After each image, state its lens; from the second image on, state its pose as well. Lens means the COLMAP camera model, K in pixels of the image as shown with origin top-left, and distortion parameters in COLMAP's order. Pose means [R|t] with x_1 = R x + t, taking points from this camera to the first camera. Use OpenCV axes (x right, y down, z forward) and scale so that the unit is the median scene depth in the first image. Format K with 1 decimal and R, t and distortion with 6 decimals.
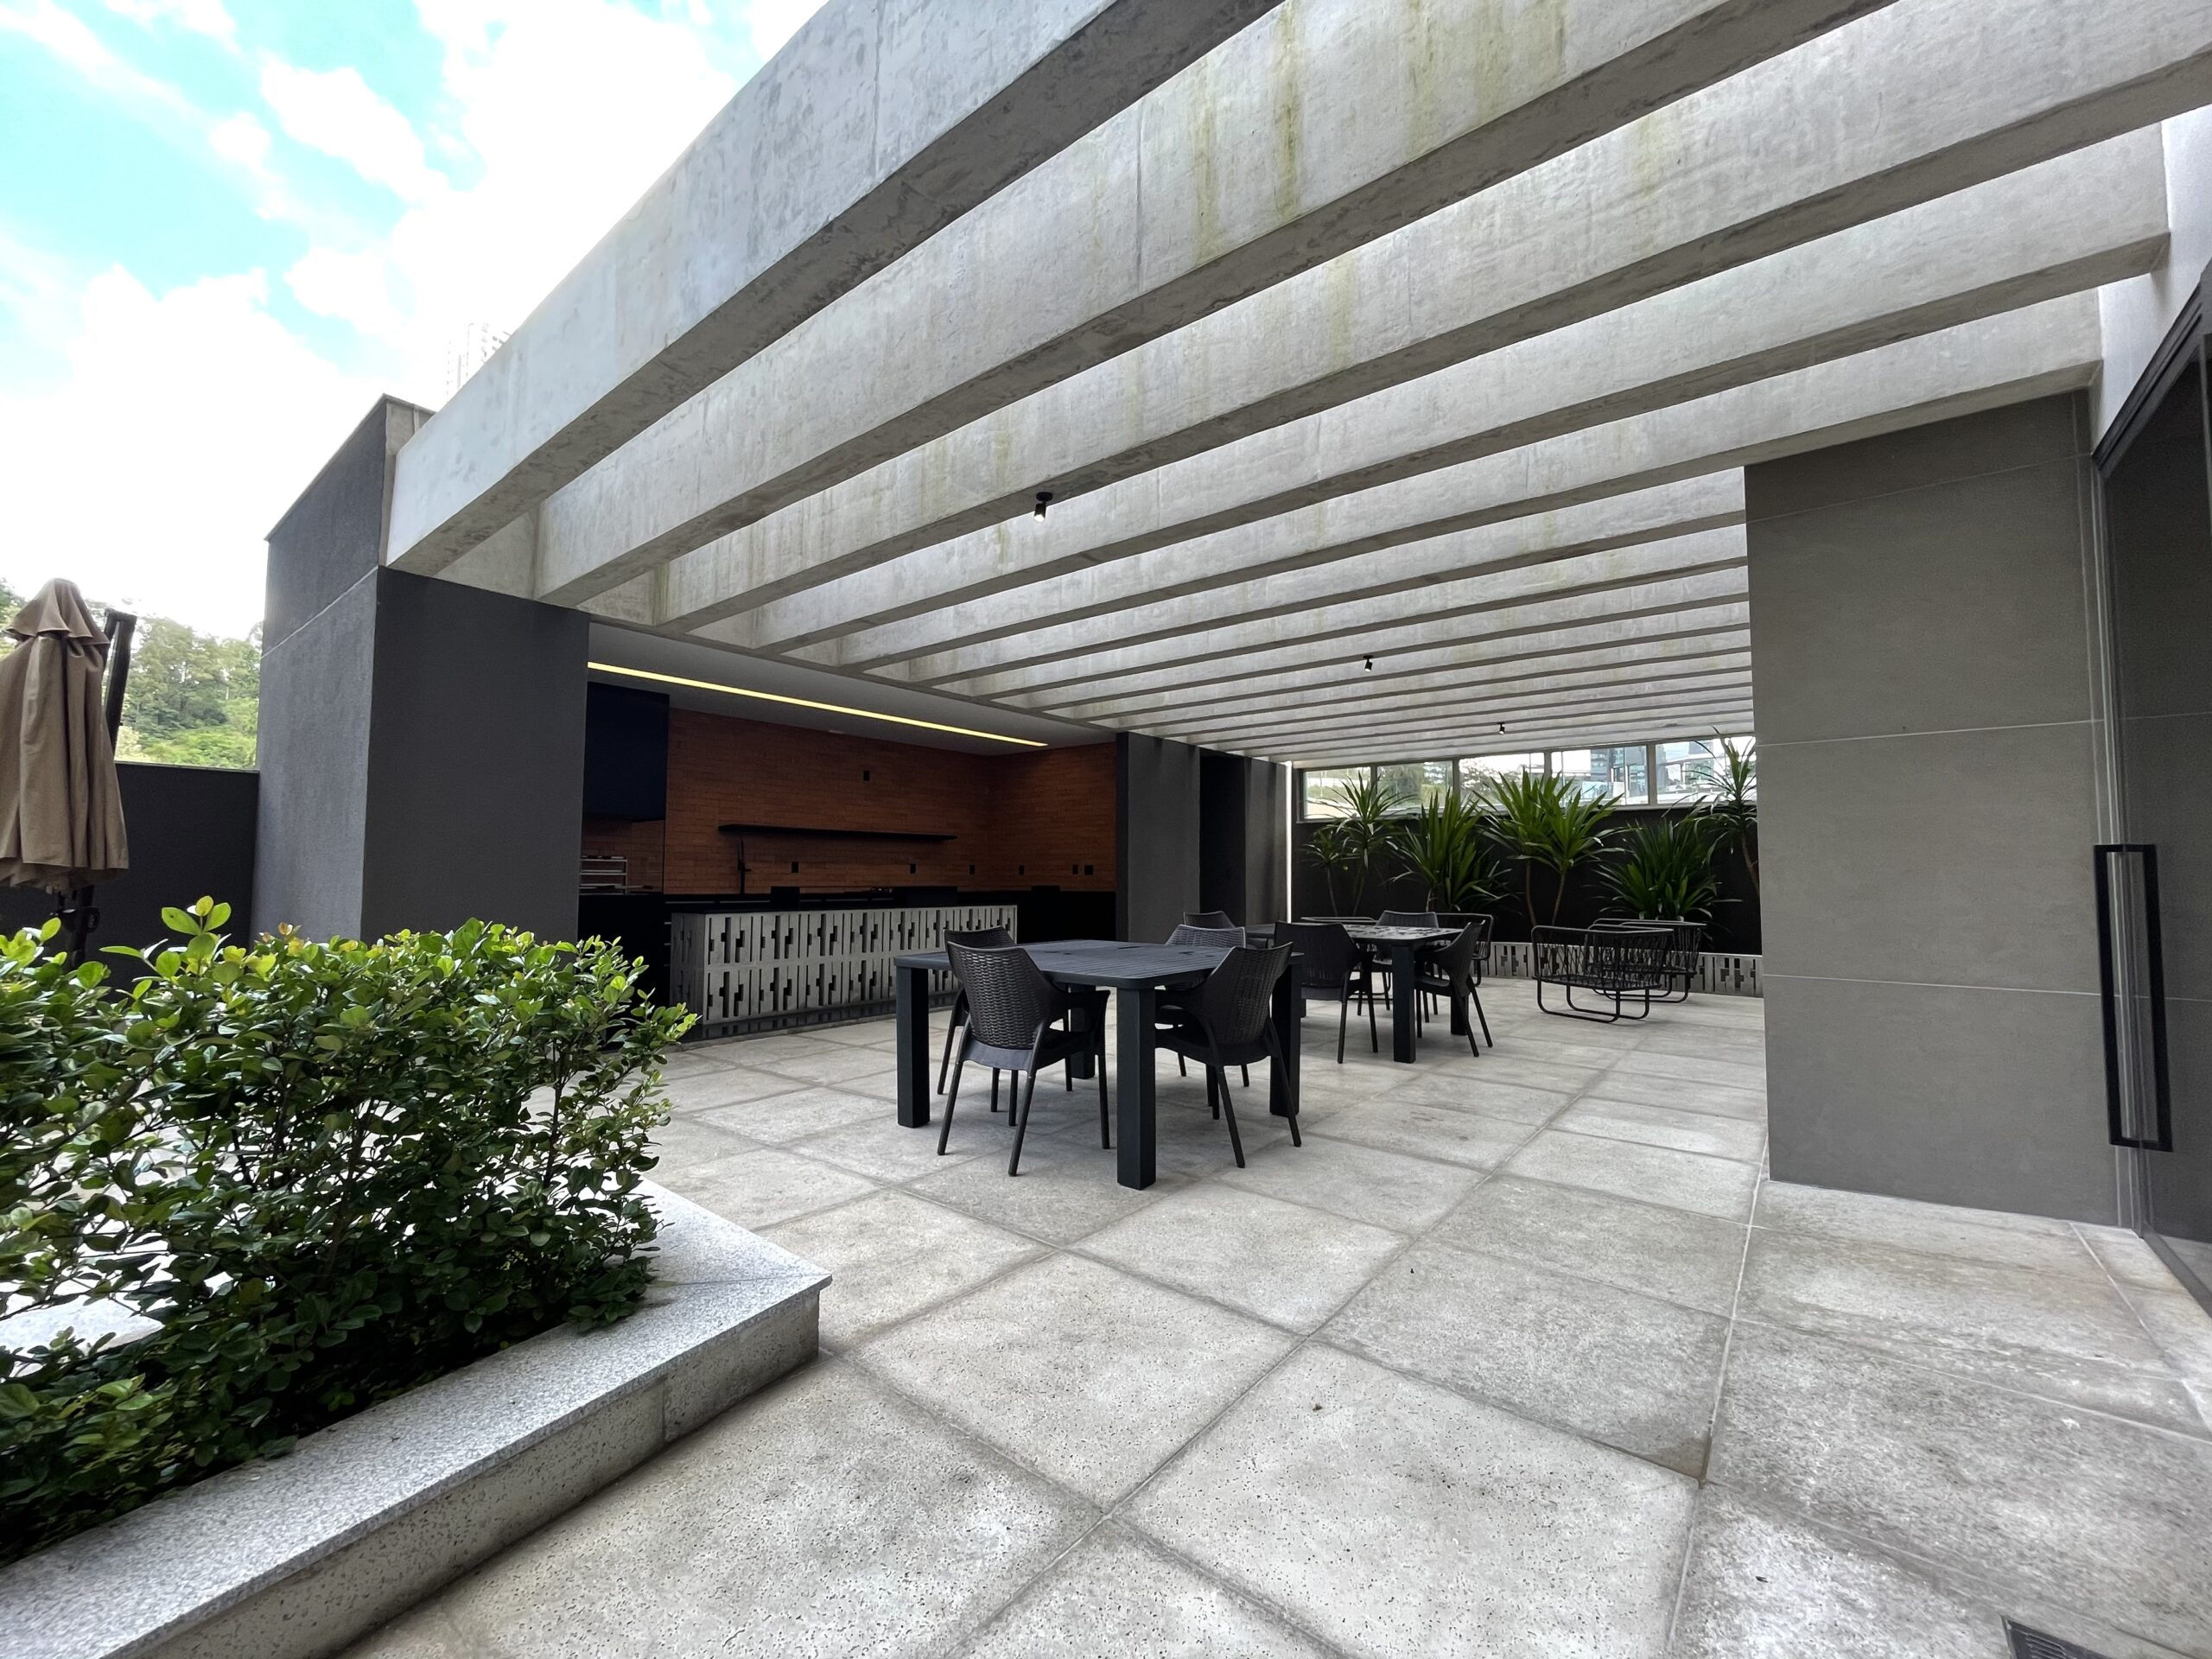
lens RADIAL K [[894.7, 0, 1097.5], [0, 894.7, 824.2], [0, 0, 1]] dist [-0.002336, 0.000387]
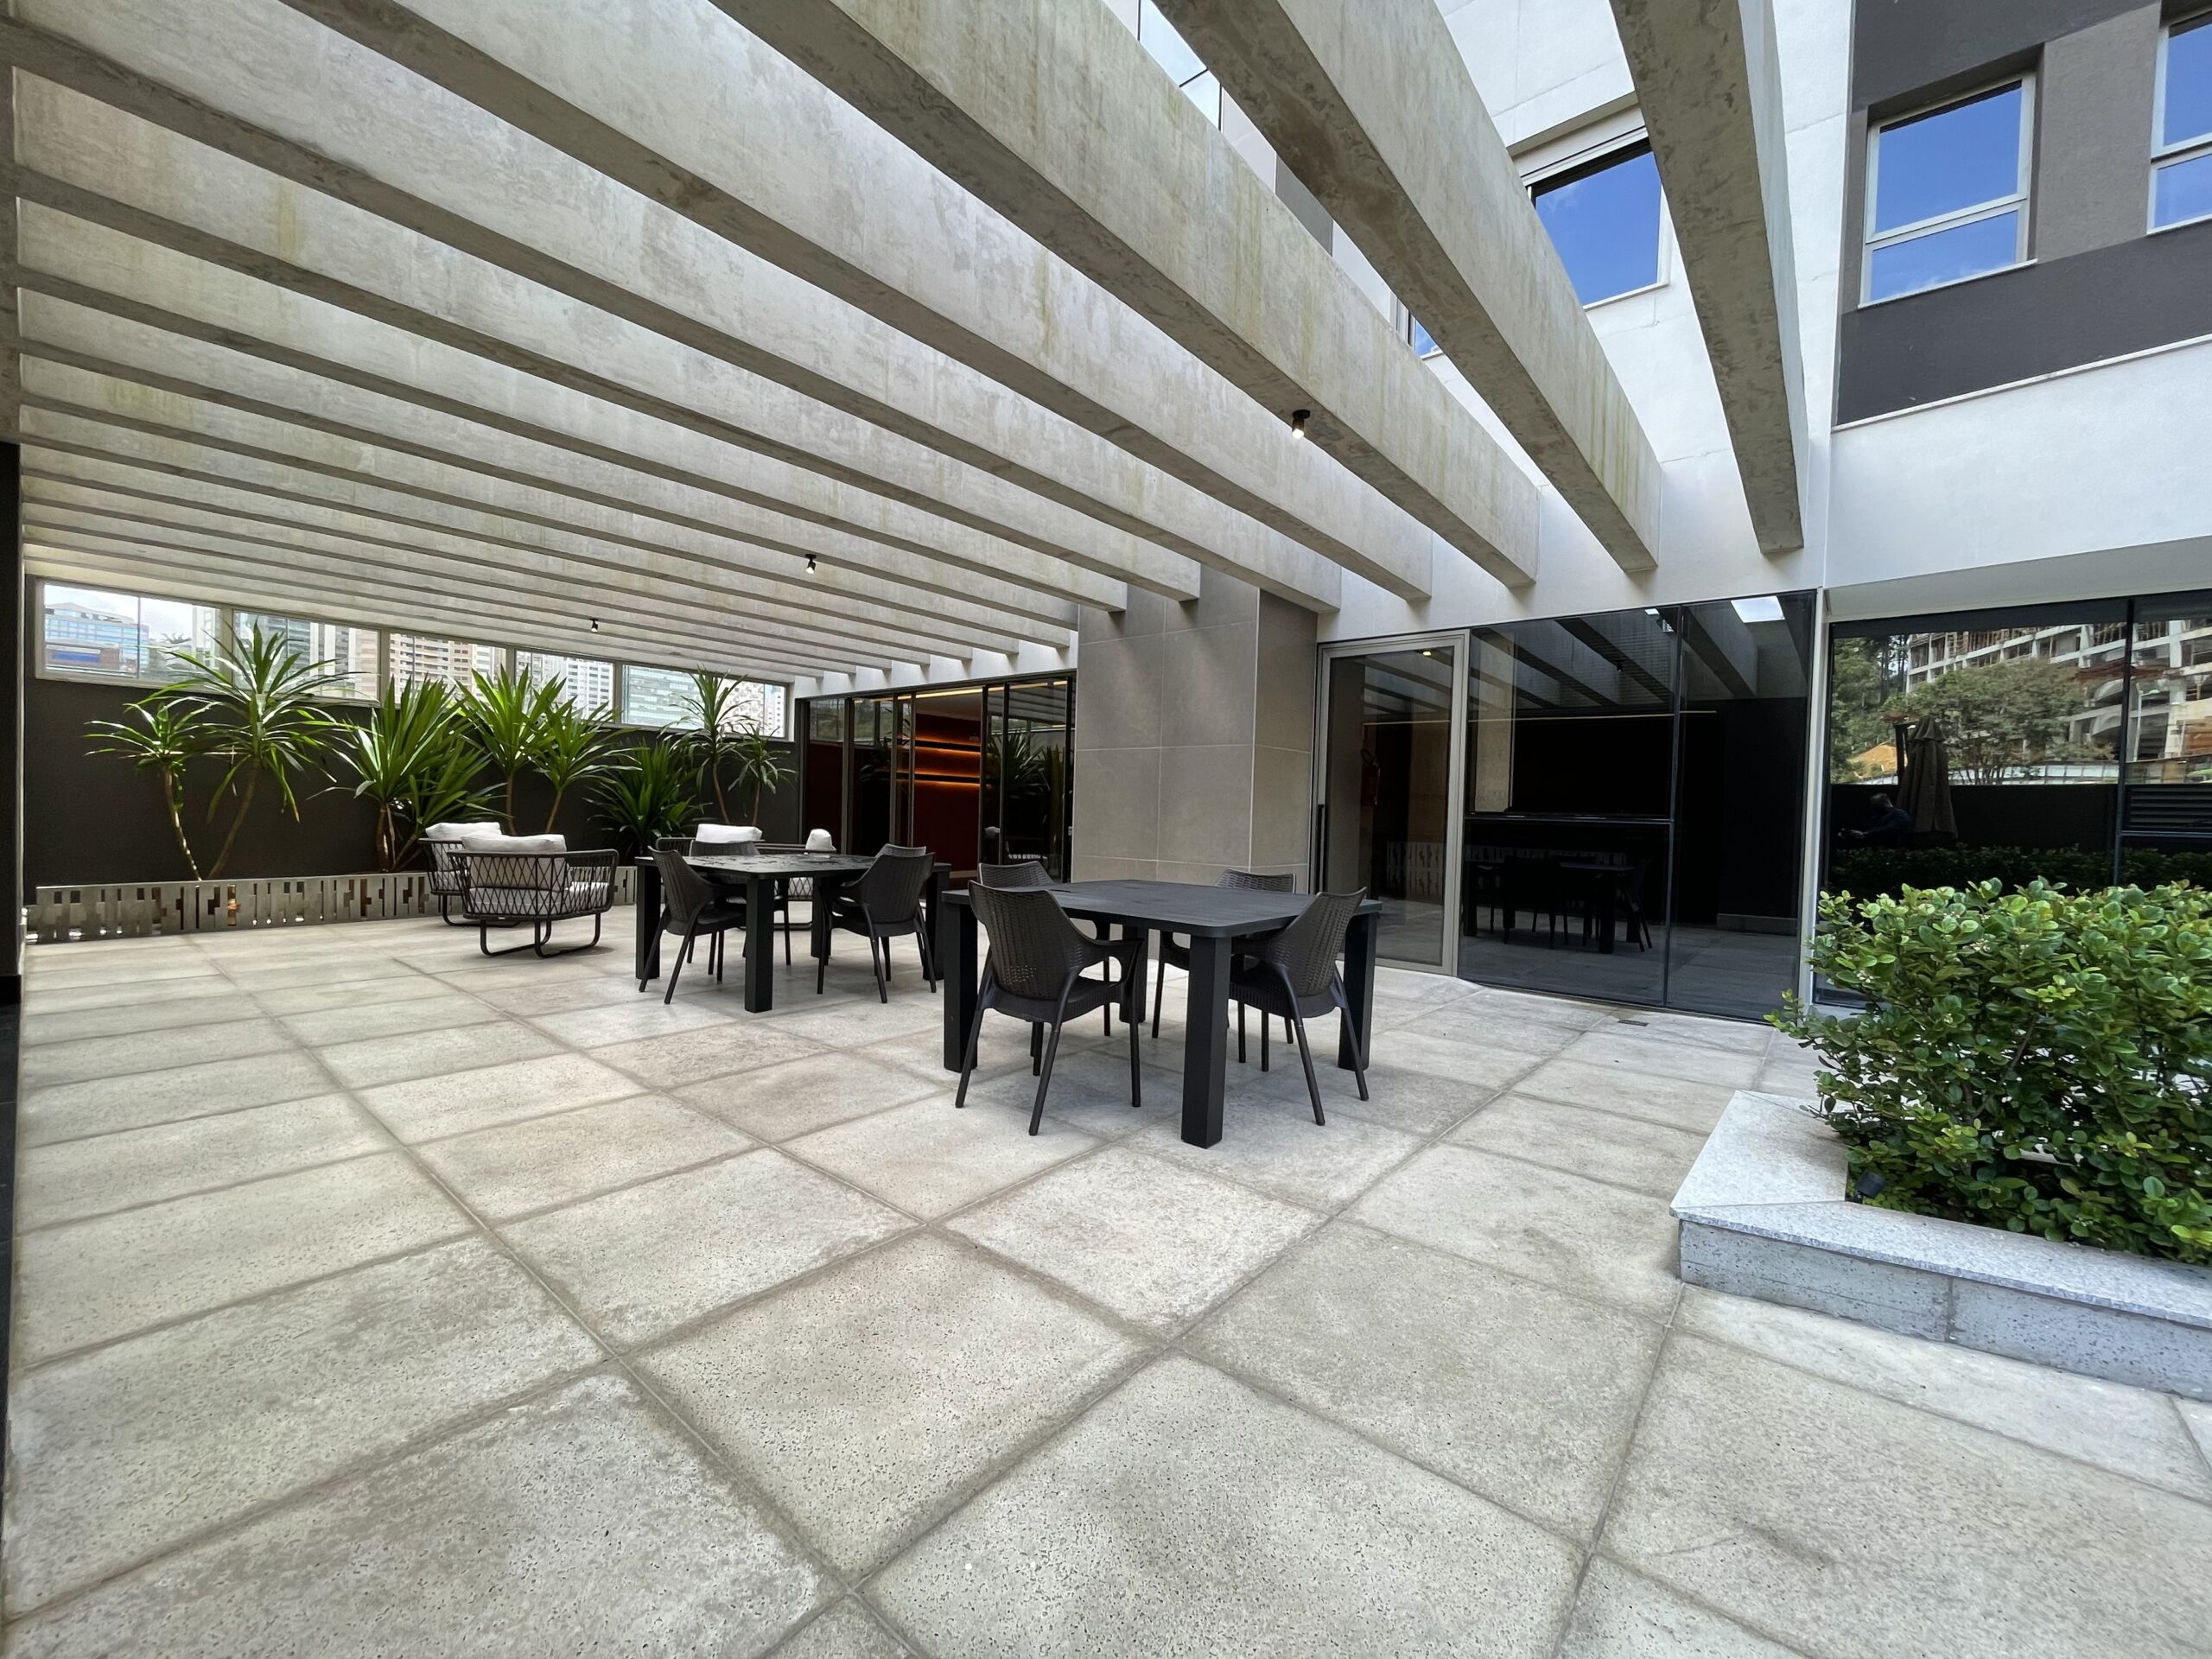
lens RADIAL K [[894.7, 0, 1094.9], [0, 894.7, 828.7], [0, 0, 1]] dist [-0.002336, 0.000387]
pose [[0.019081, -0.020750, 0.999603, -0.657239], [-0.090116, 0.995680, 0.022389, 0.042283], [-0.995748, -0.090508, 0.017129, 0.753111]]
